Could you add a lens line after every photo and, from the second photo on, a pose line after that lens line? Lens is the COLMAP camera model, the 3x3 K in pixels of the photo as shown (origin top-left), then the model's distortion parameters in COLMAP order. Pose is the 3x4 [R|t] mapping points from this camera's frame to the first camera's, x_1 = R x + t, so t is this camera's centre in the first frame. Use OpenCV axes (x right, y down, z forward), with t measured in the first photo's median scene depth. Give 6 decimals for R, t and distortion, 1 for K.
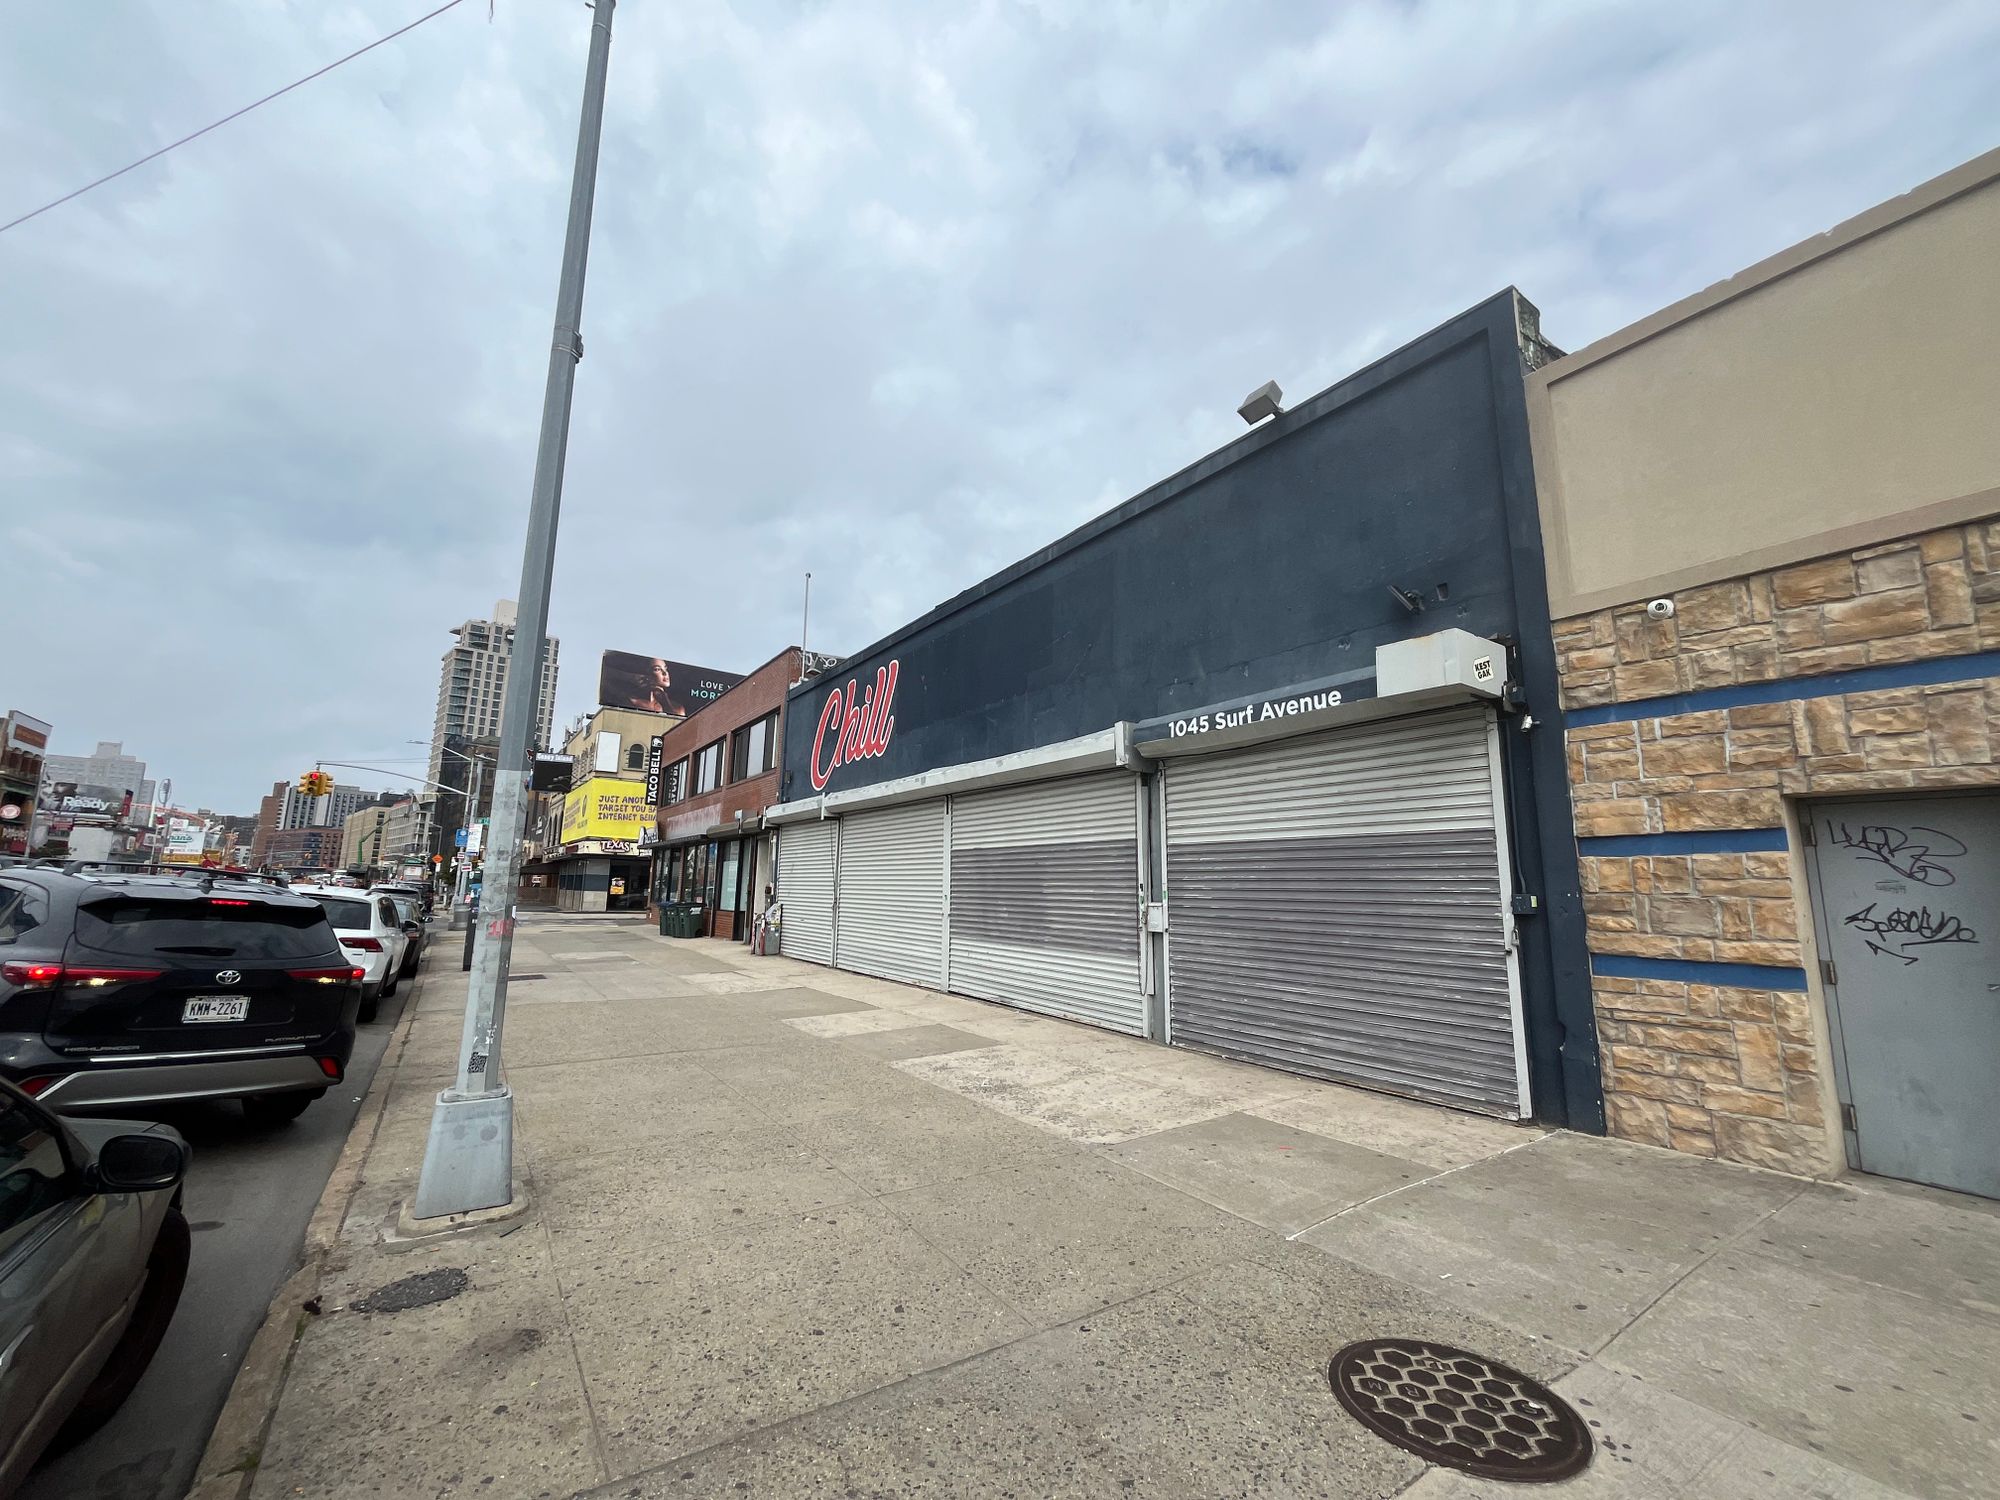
lens RADIAL K [[806.1, 0, 1000.0], [0, 806.1, 750.0], [0, 0, 1]] dist [-0.000057, -0.000229]
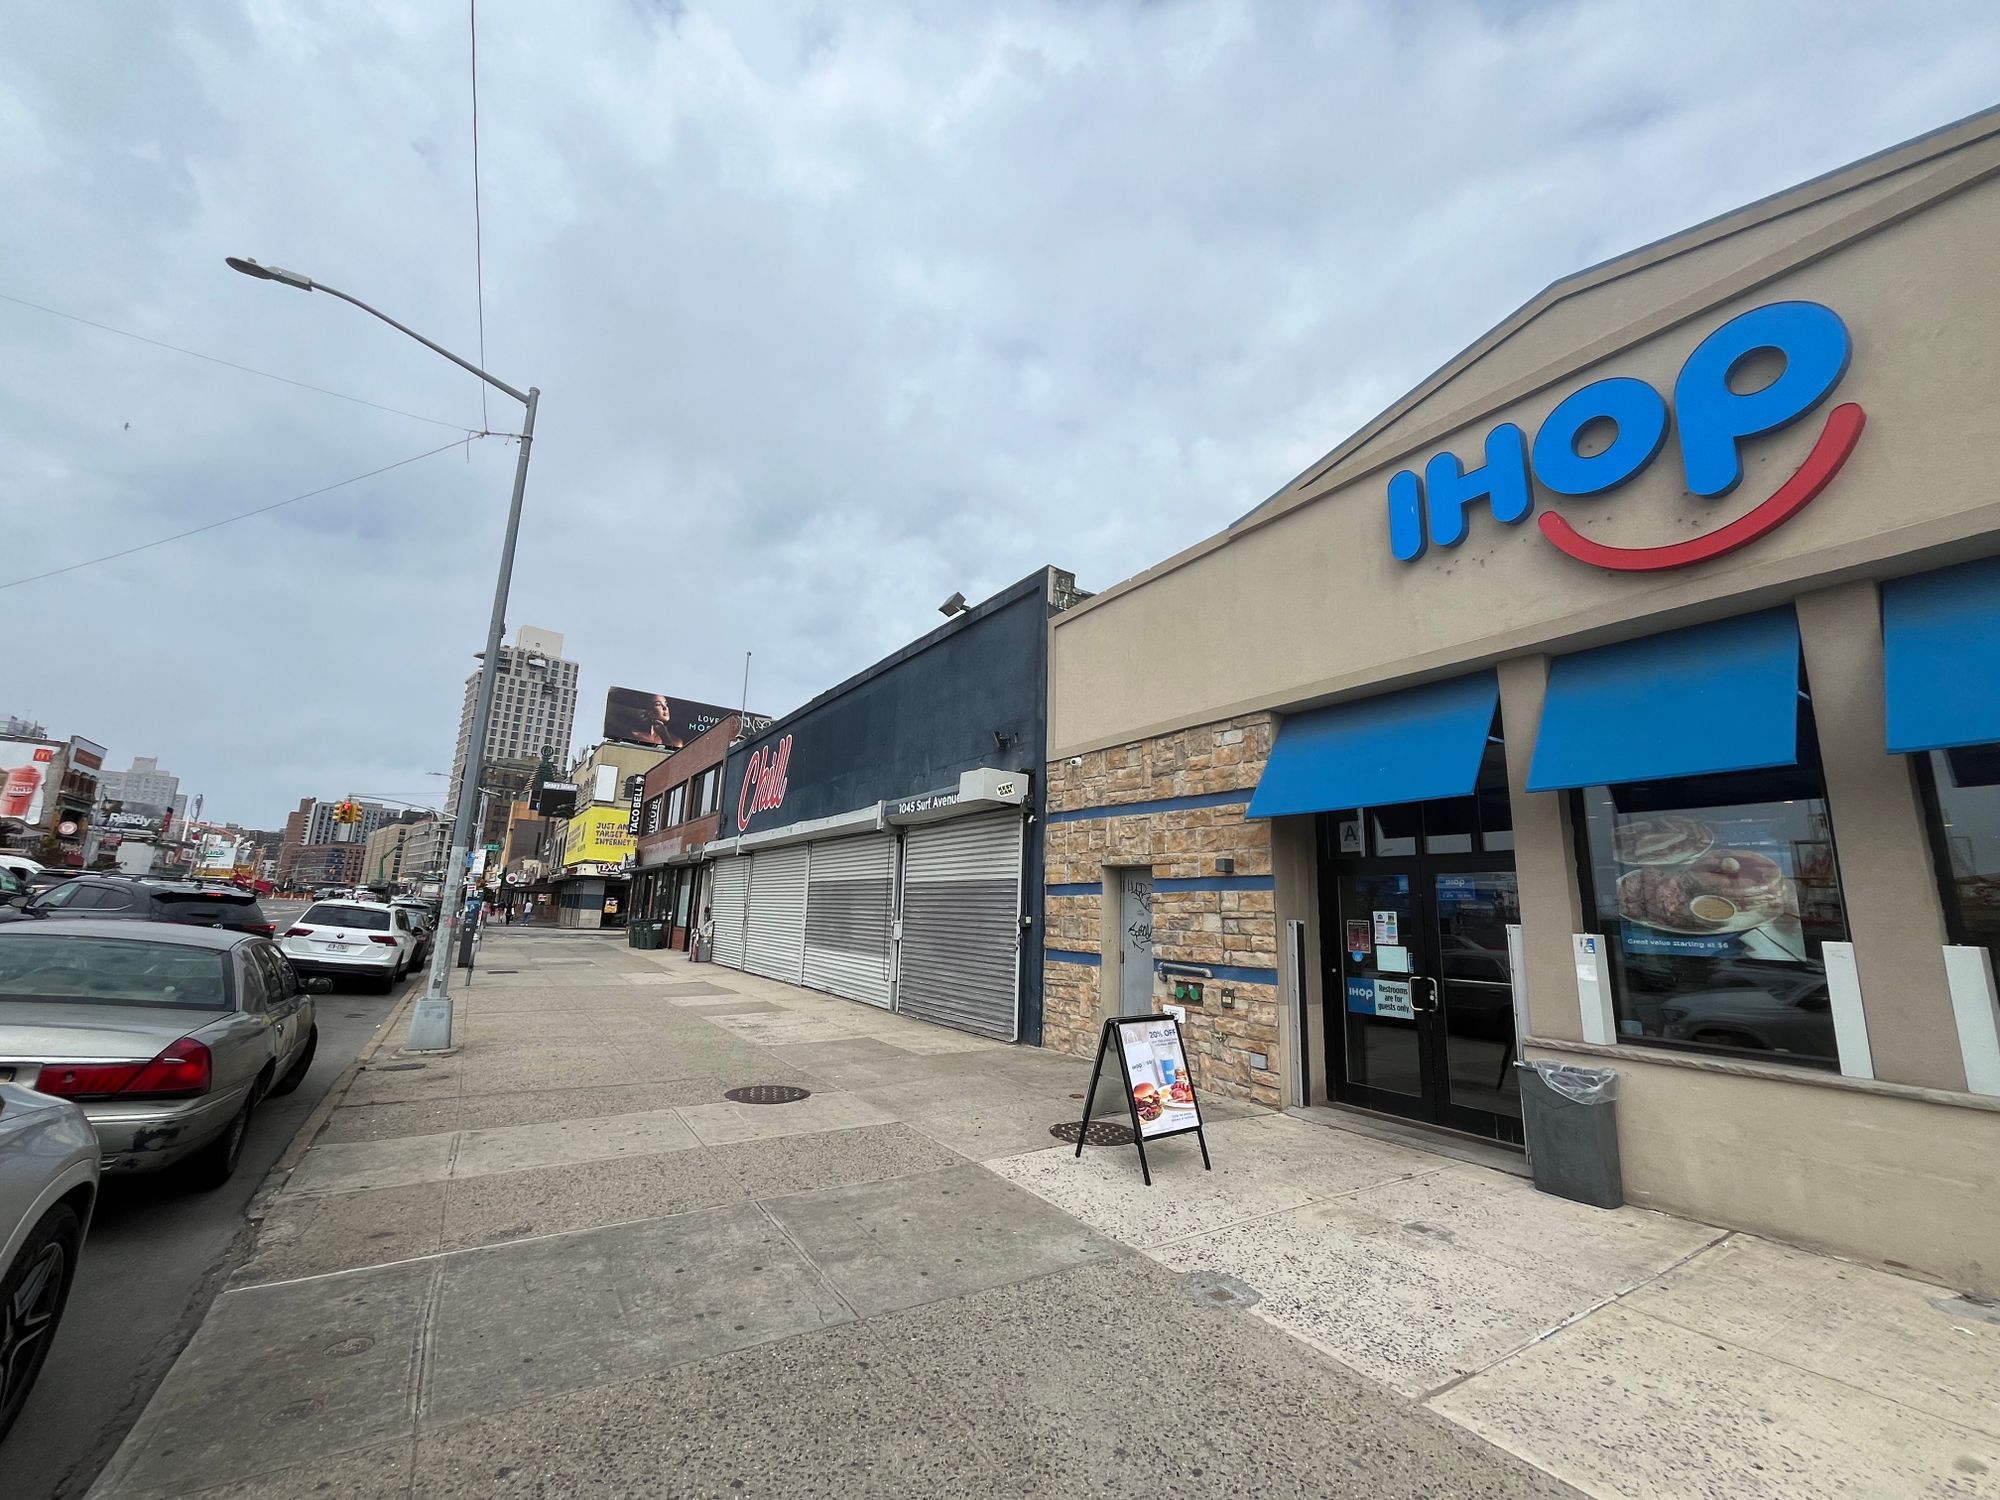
lens RADIAL K [[810.5, 0, 1000.0], [0, 810.5, 750.0], [0, 0, 1]] dist [0.000881, 0.000193]
pose [[0.999675, 0.012339, -0.022296, 0.197486], [-0.013004, 0.999467, -0.029950, -0.042124], [0.021915, 0.030231, 0.999303, -0.253611]]
